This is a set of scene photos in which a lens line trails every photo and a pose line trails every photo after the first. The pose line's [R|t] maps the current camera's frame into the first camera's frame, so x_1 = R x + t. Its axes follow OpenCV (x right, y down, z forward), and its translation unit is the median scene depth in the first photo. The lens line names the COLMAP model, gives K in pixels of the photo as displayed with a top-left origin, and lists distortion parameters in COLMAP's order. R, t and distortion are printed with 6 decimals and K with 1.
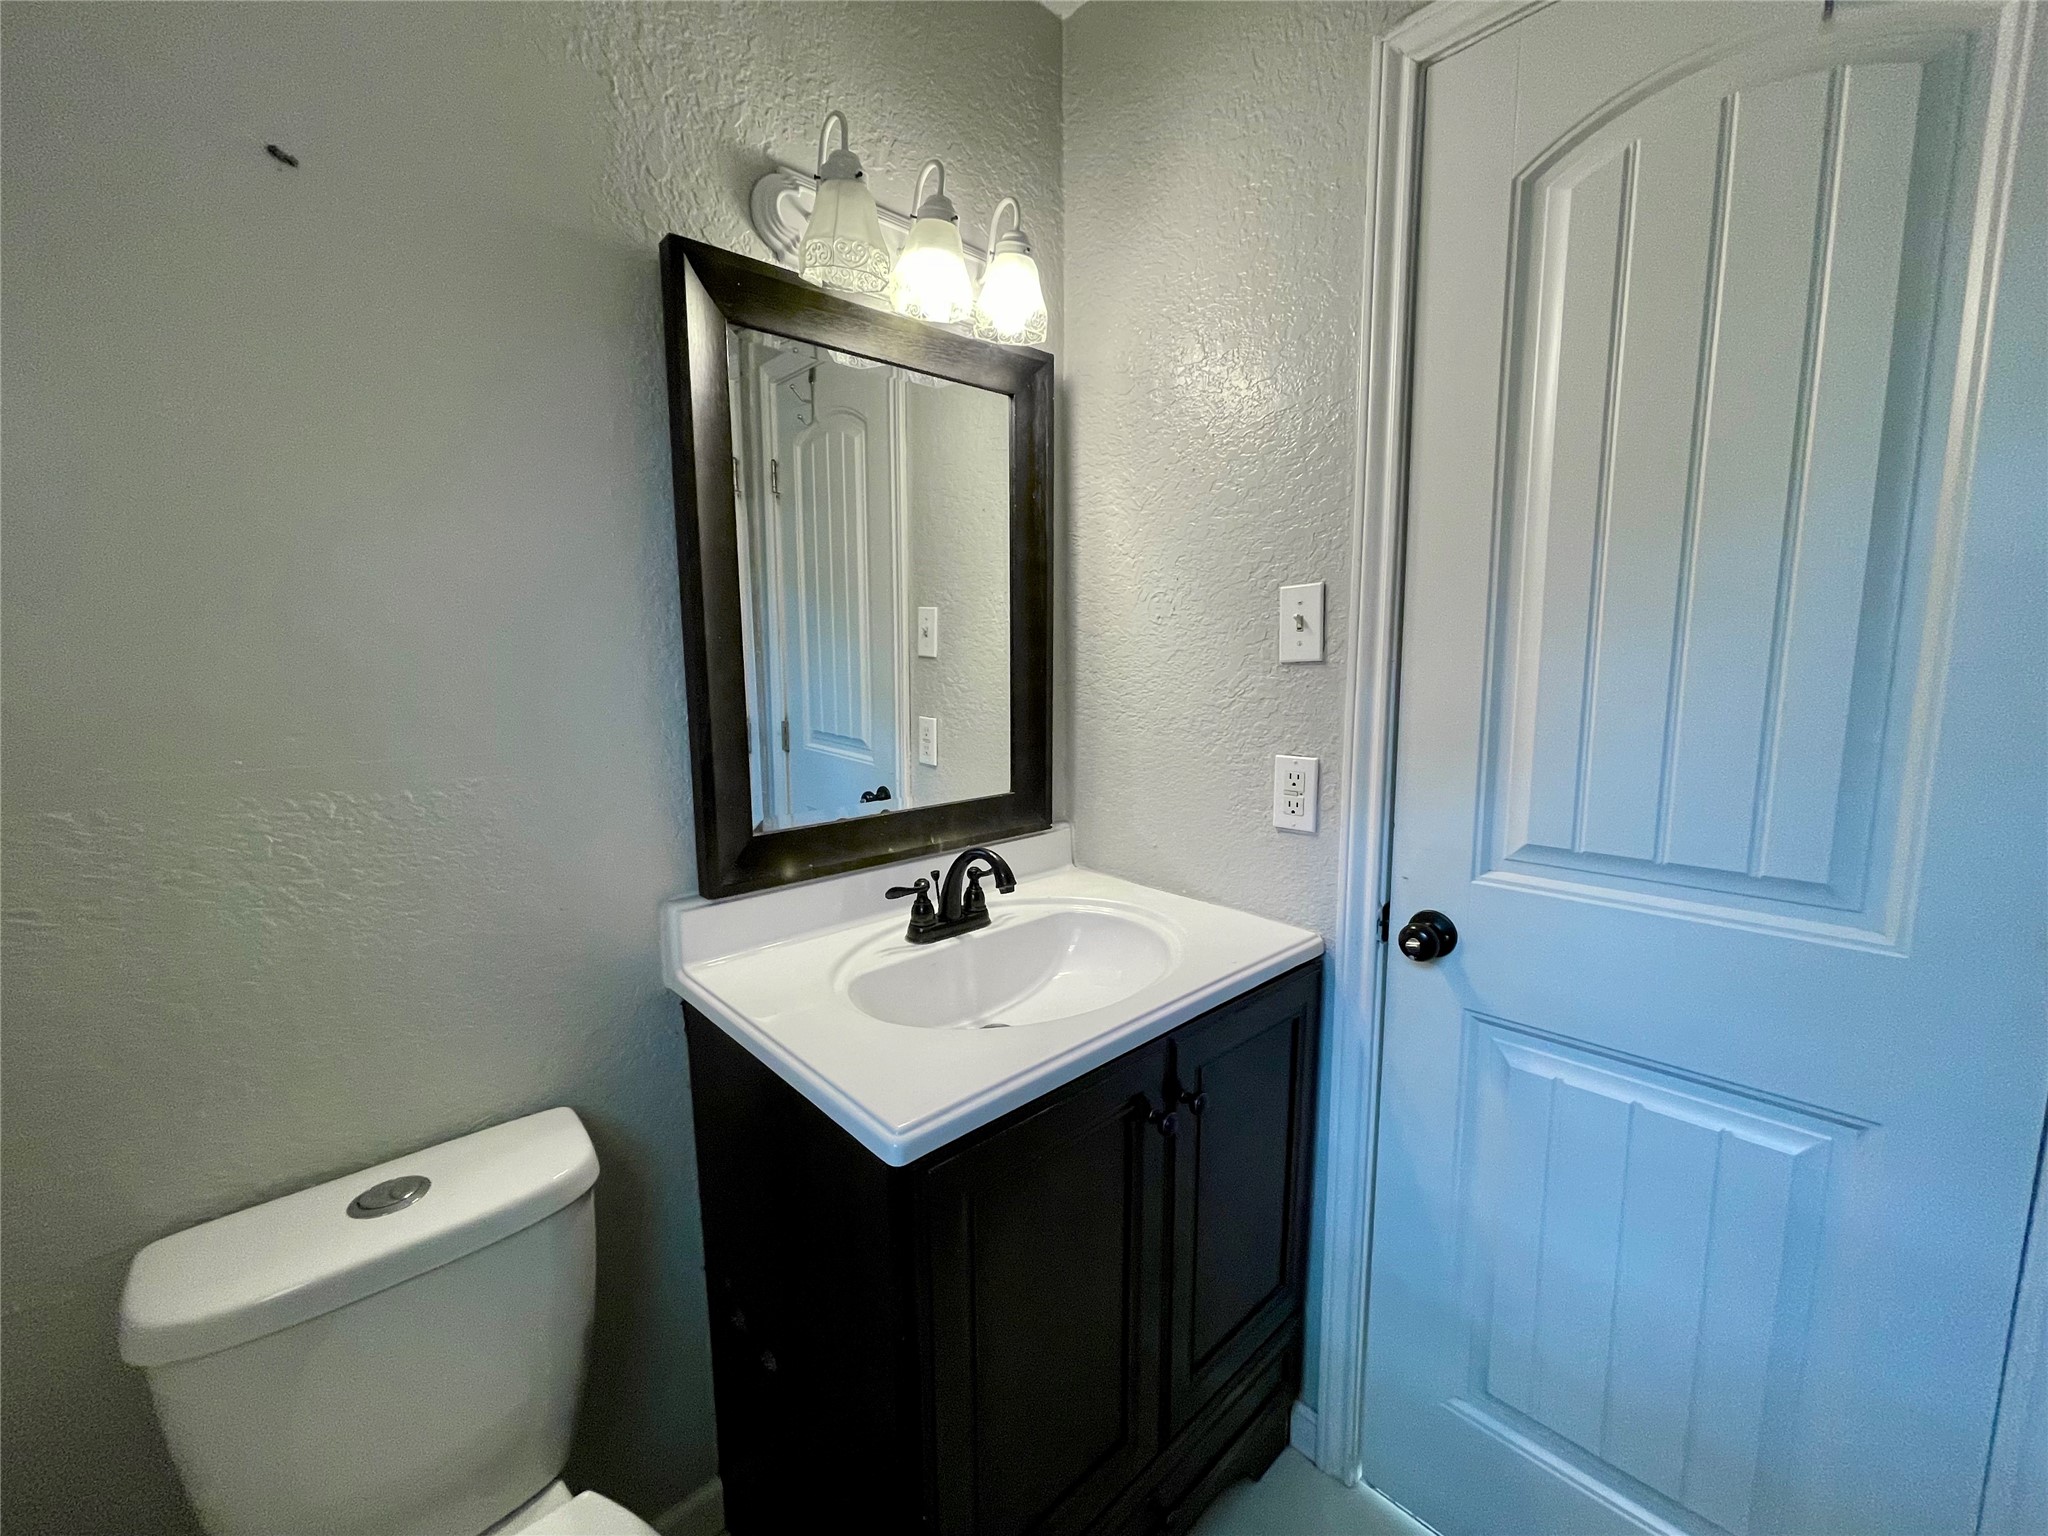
lens RADIAL K [[824.2, 0, 1028.4], [0, 824.2, 762.7], [0, 0, 1]] dist [-0.003396, -0.000013]
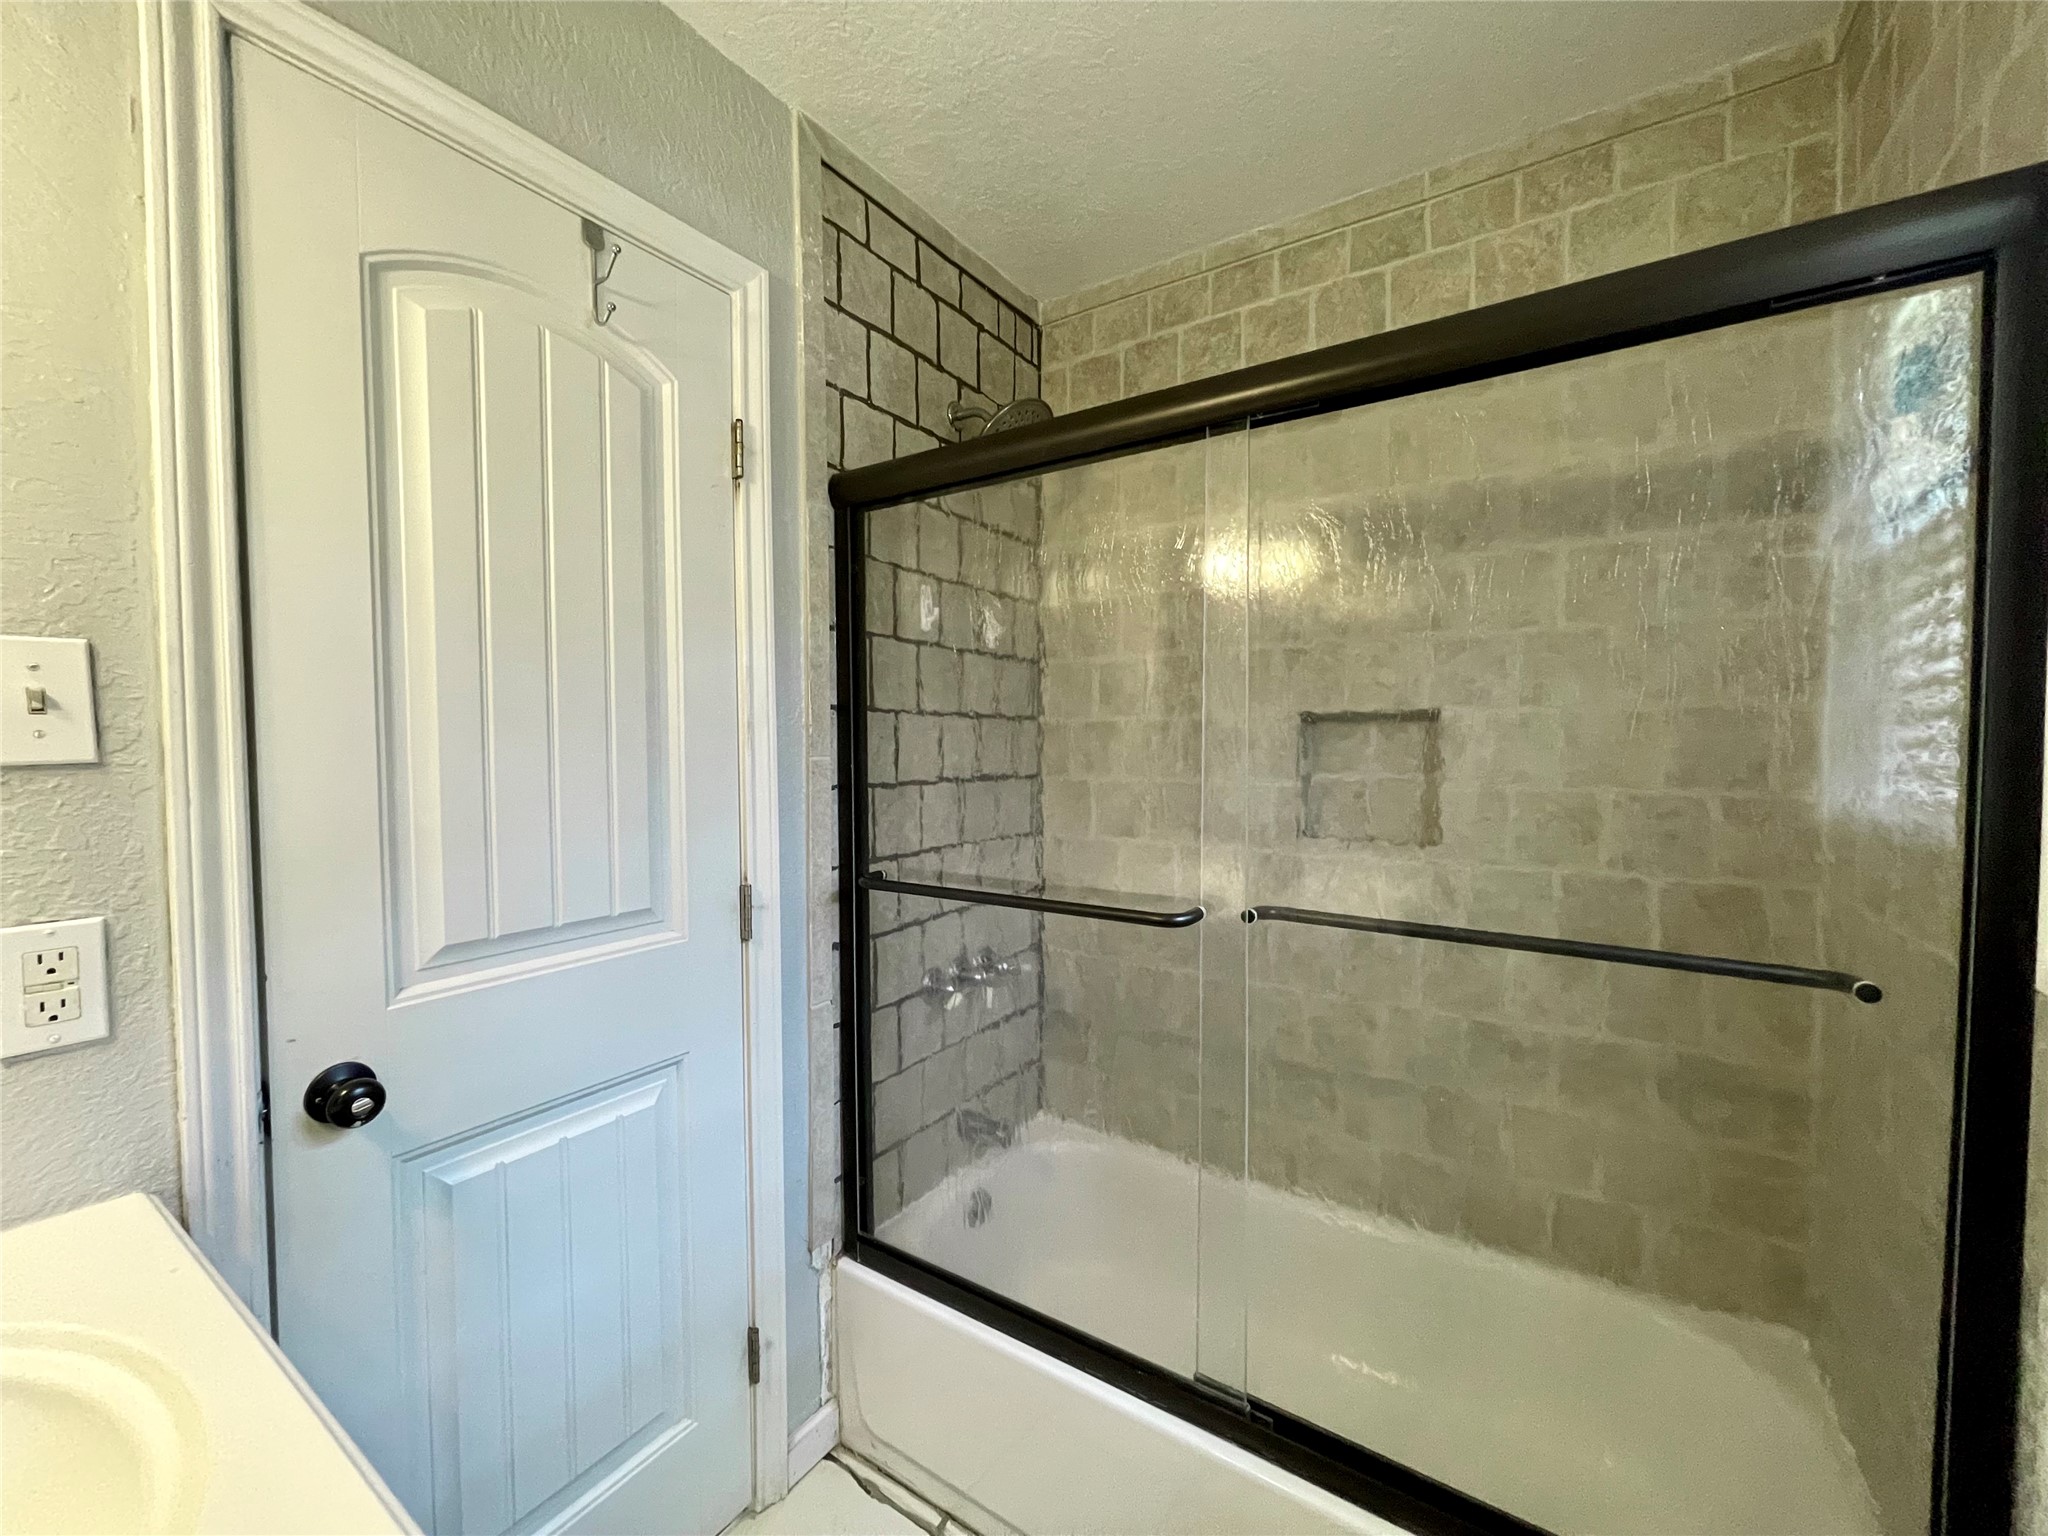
lens RADIAL K [[824.2, 0, 1026.9], [0, 824.2, 769.7], [0, 0, 1]] dist [-0.003396, -0.000013]
pose [[-0.231438, -0.017141, 0.972699, -0.477961], [0.133937, 0.989762, 0.049310, -0.060940], [-0.963586, 0.141692, -0.226773, 0.514822]]
